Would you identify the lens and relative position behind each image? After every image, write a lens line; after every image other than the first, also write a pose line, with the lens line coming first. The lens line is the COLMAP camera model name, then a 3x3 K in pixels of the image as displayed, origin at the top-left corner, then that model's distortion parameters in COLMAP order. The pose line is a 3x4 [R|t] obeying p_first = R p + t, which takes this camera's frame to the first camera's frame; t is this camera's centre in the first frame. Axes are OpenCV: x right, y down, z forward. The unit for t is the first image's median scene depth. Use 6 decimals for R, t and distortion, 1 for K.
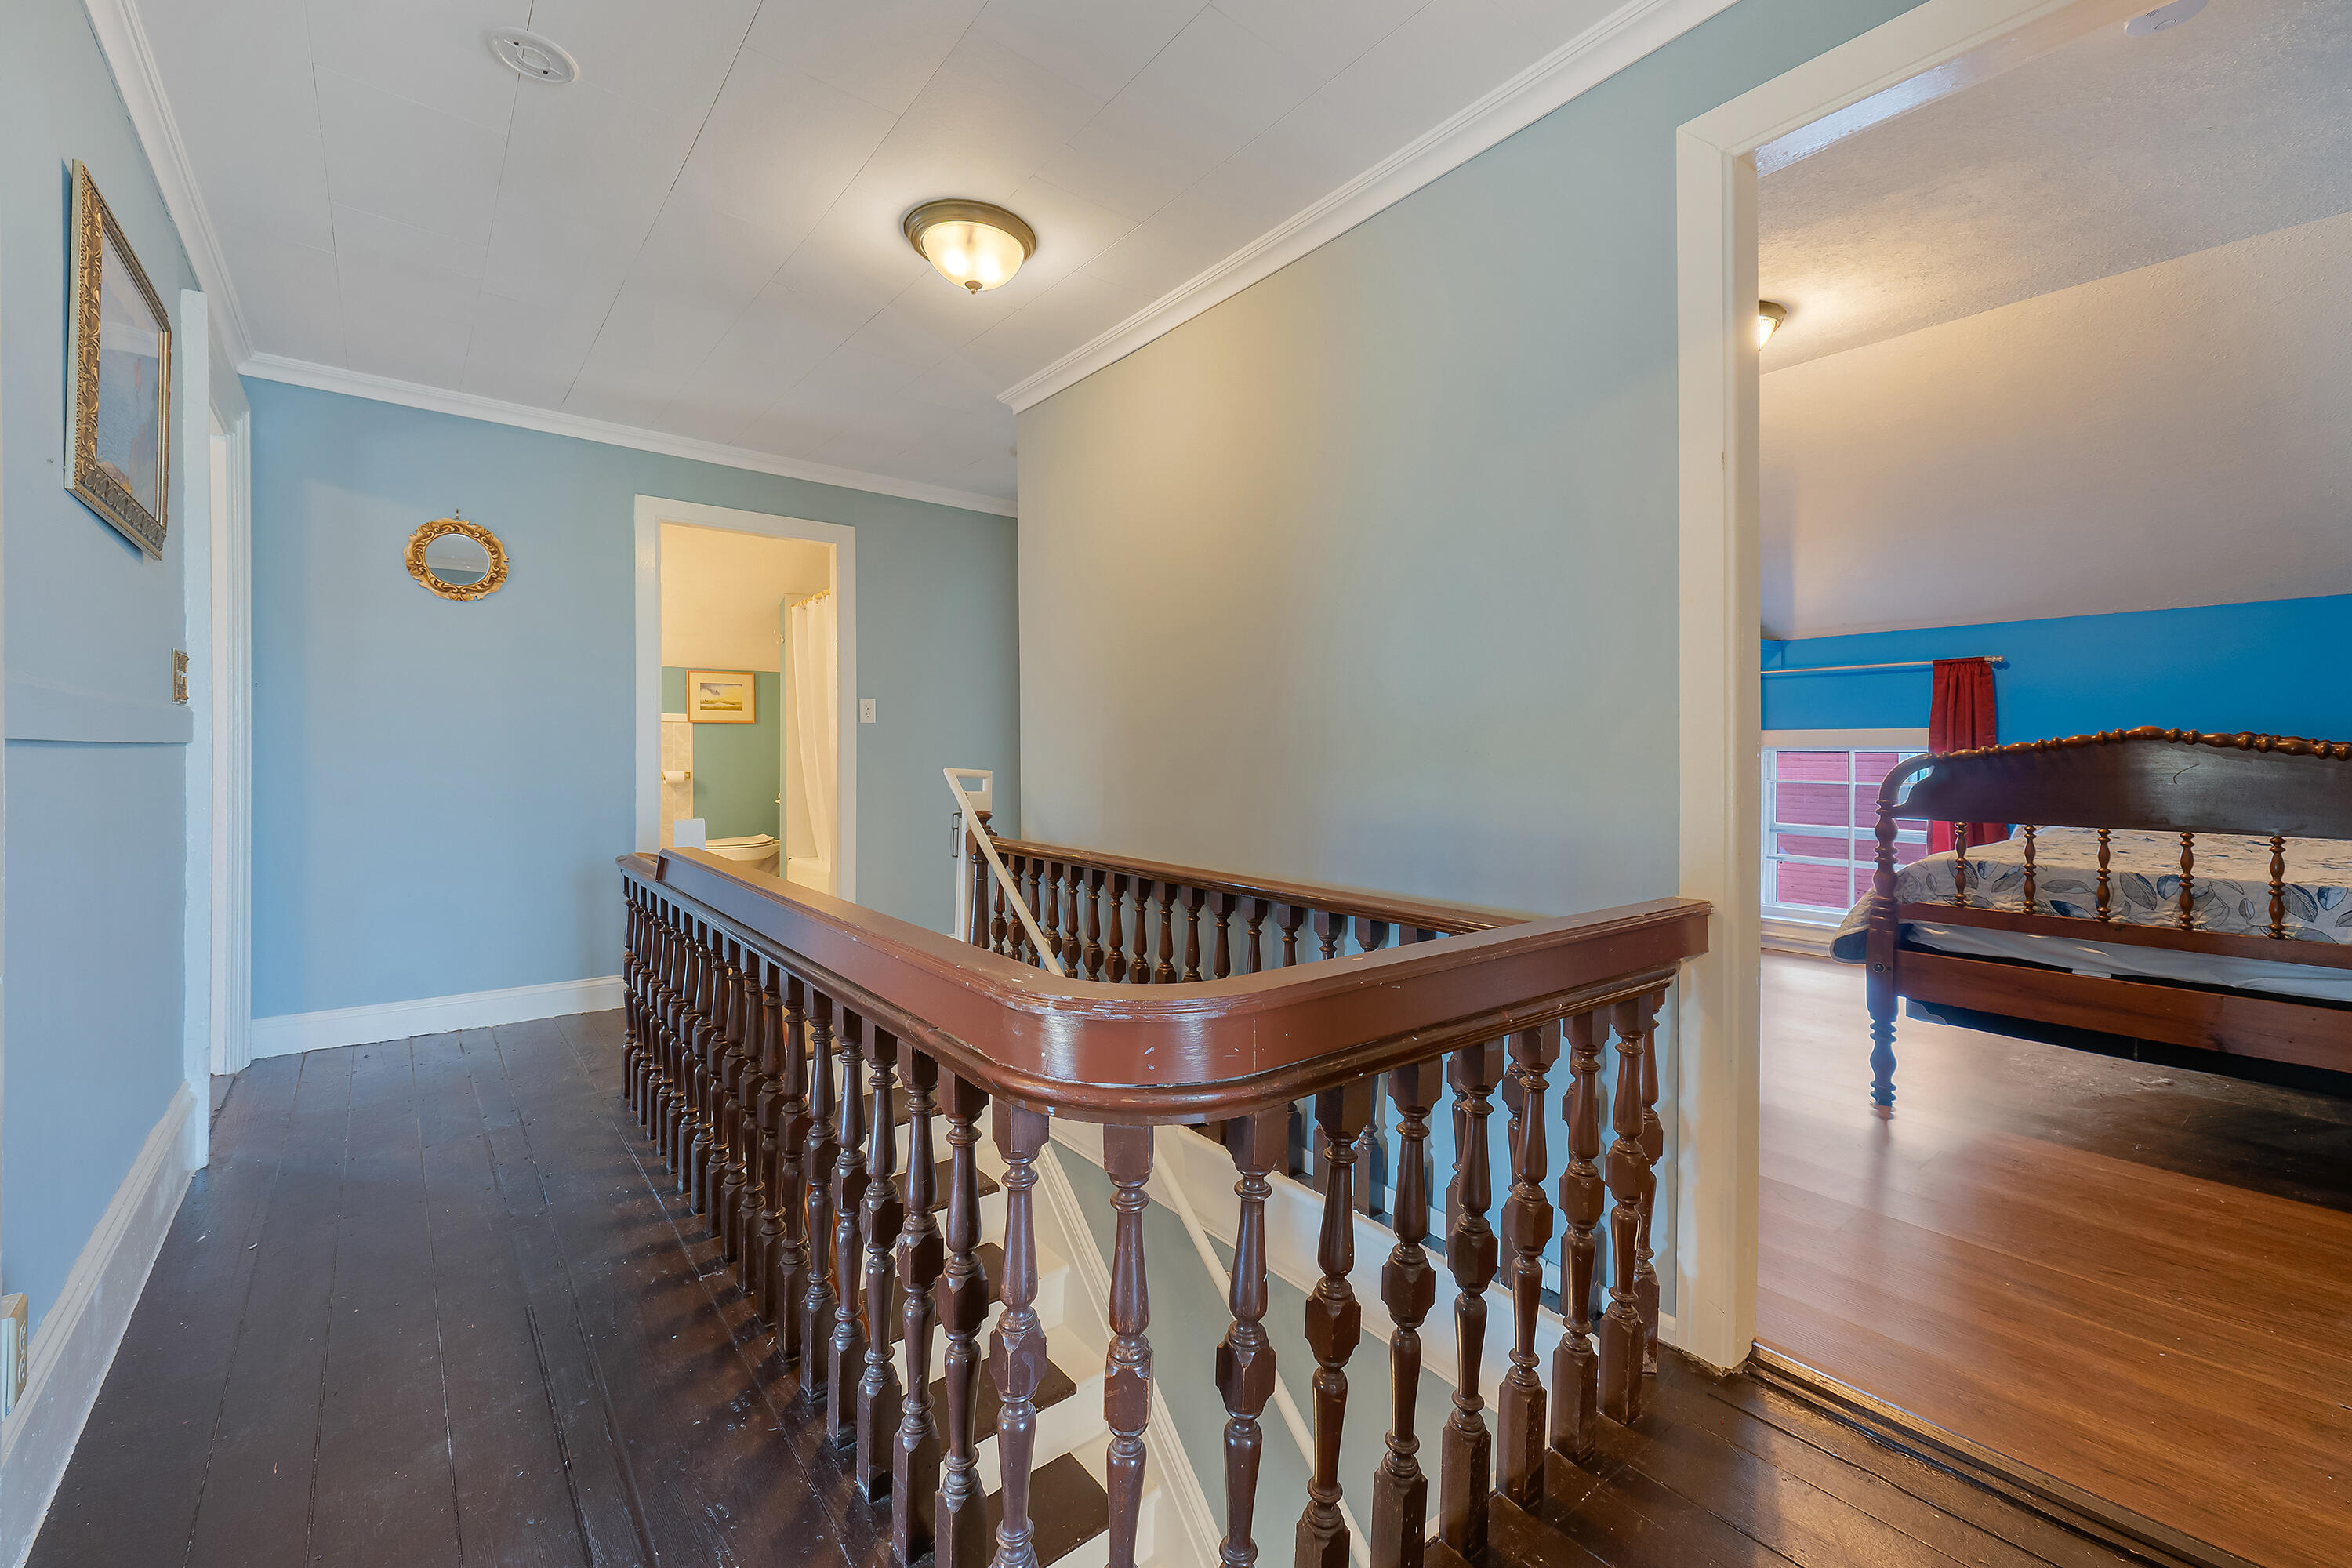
lens RADIAL K [[952.6, 0, 1180.7], [0, 952.6, 777.0], [0, 0, 1]] dist [0.001277, -0.000555]
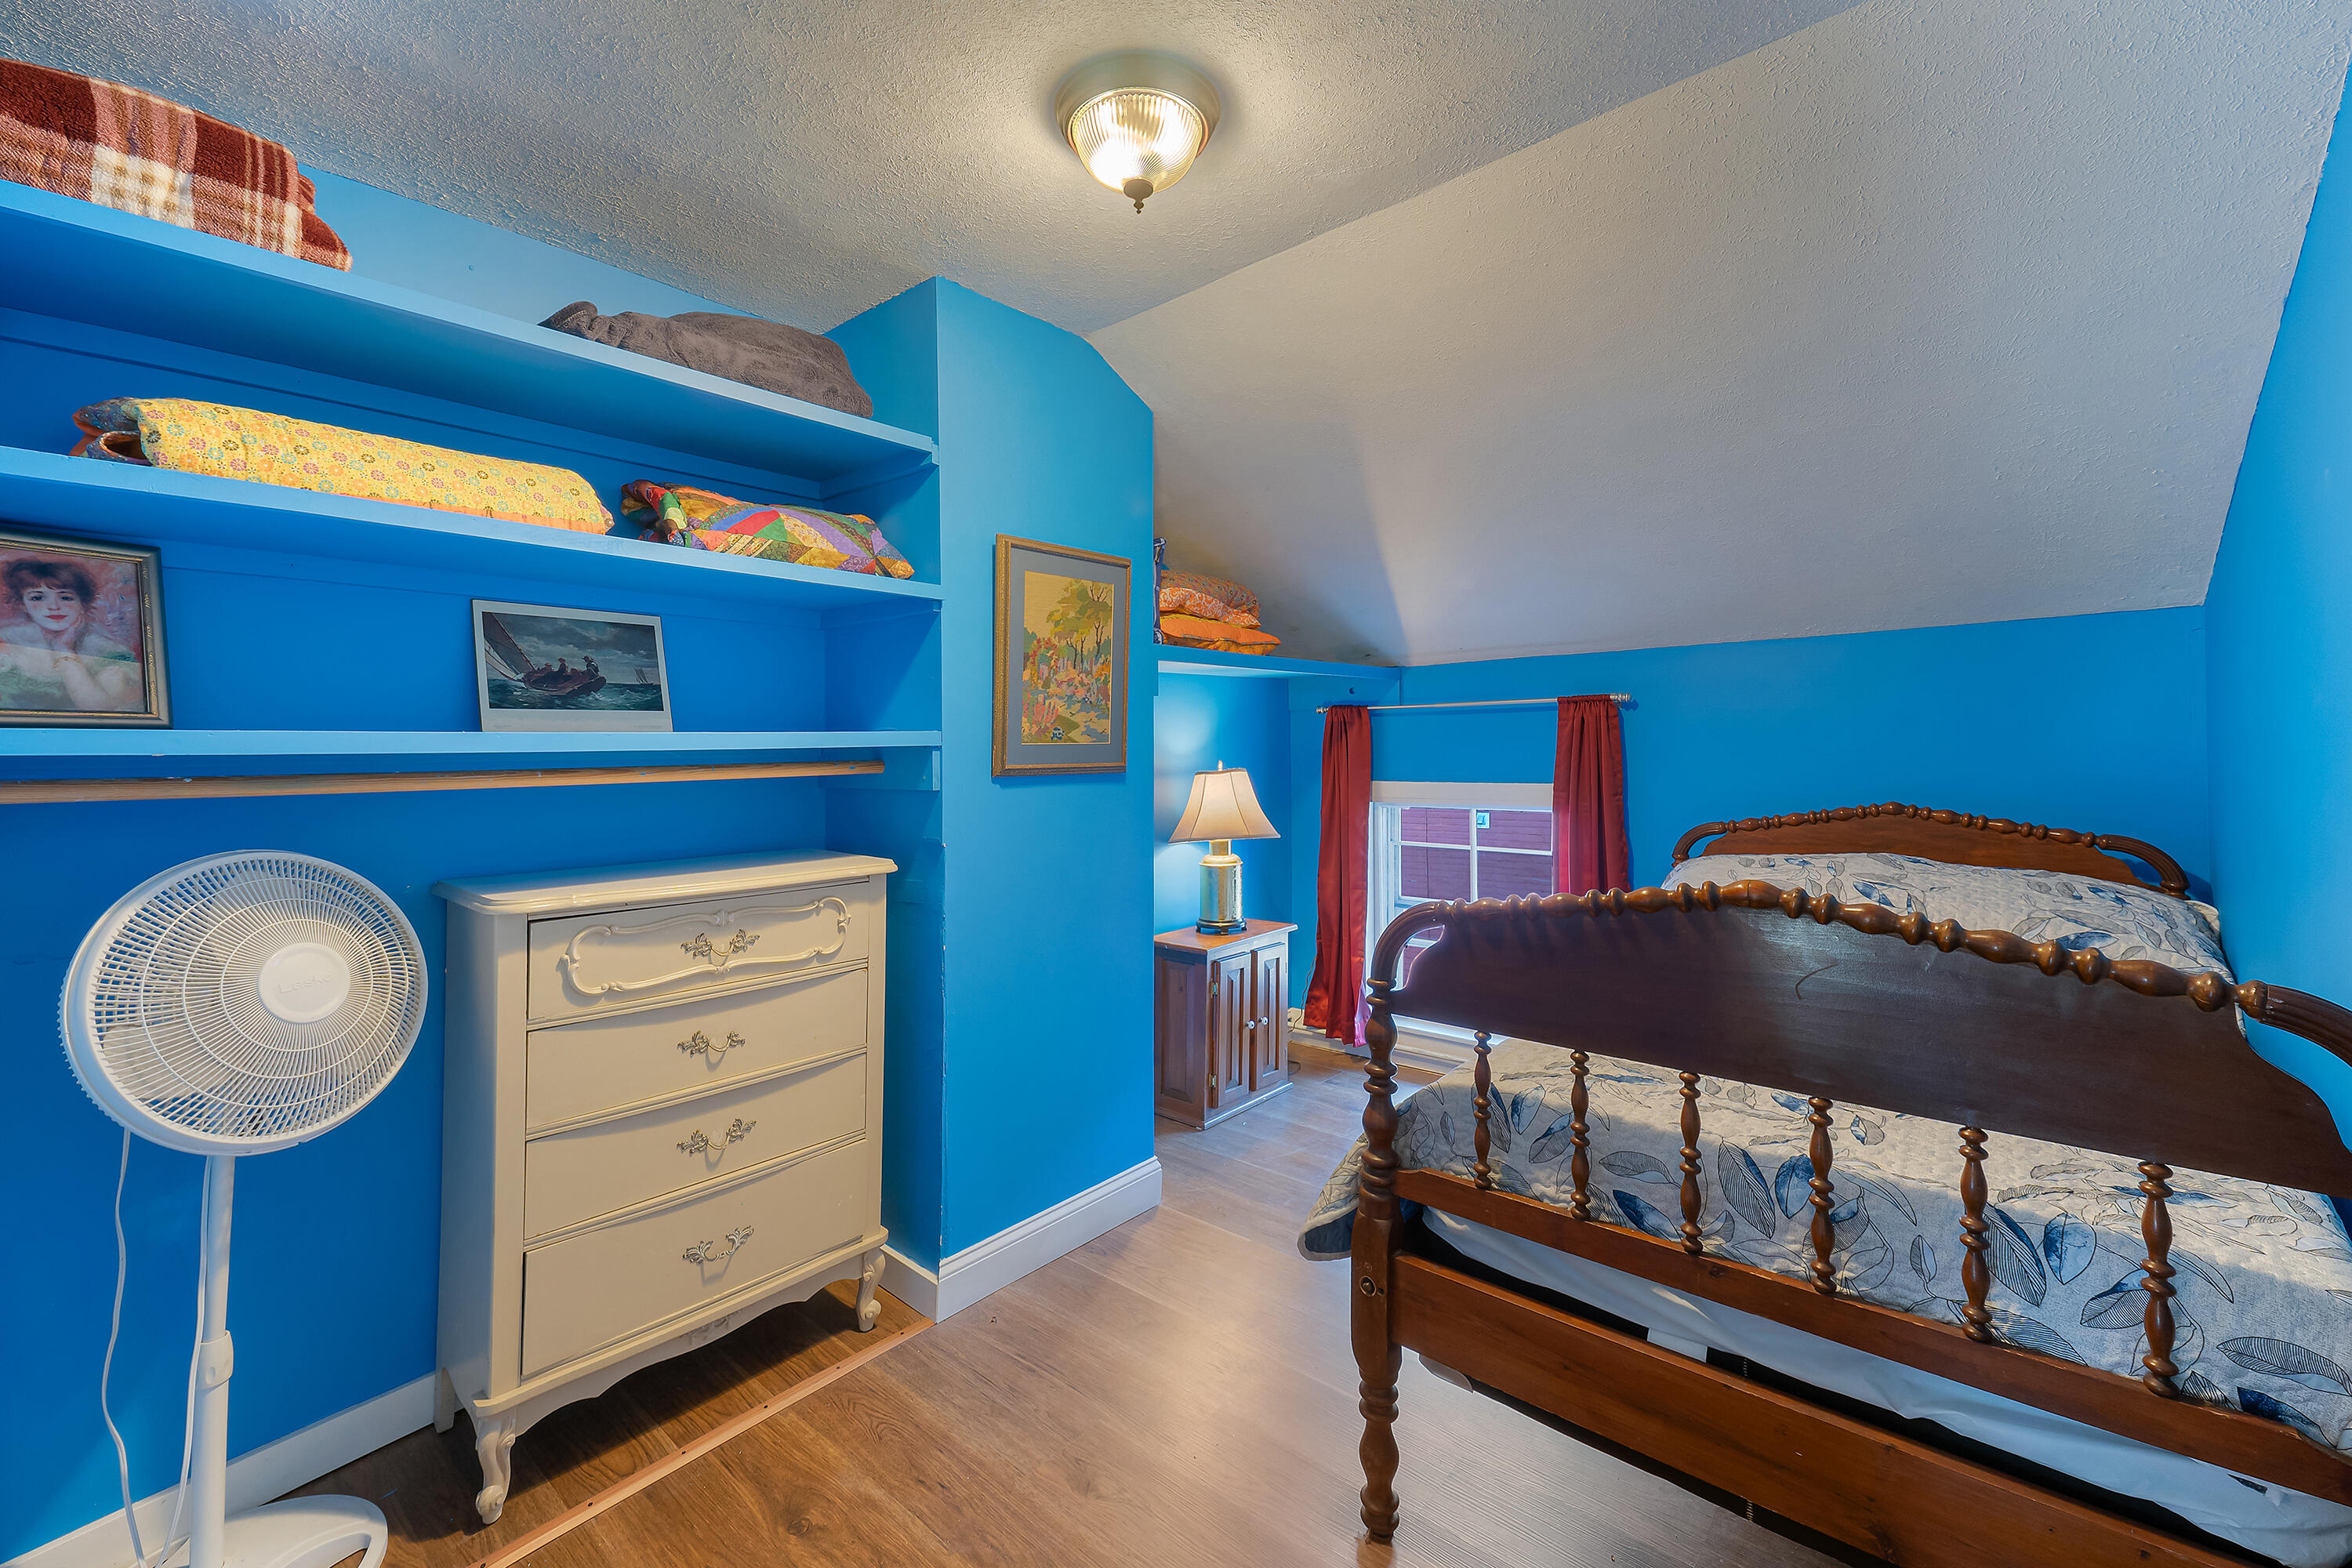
lens RADIAL K [[952.6, 0, 1171.3], [0, 952.6, 773.5], [0, 0, 1]] dist [0.001277, -0.000555]
pose [[0.979945, -0.020381, 0.198221, 0.581672], [0.021883, 0.999746, -0.005387, -0.112128], [-0.198061, 0.009617, 0.980142, 0.534081]]
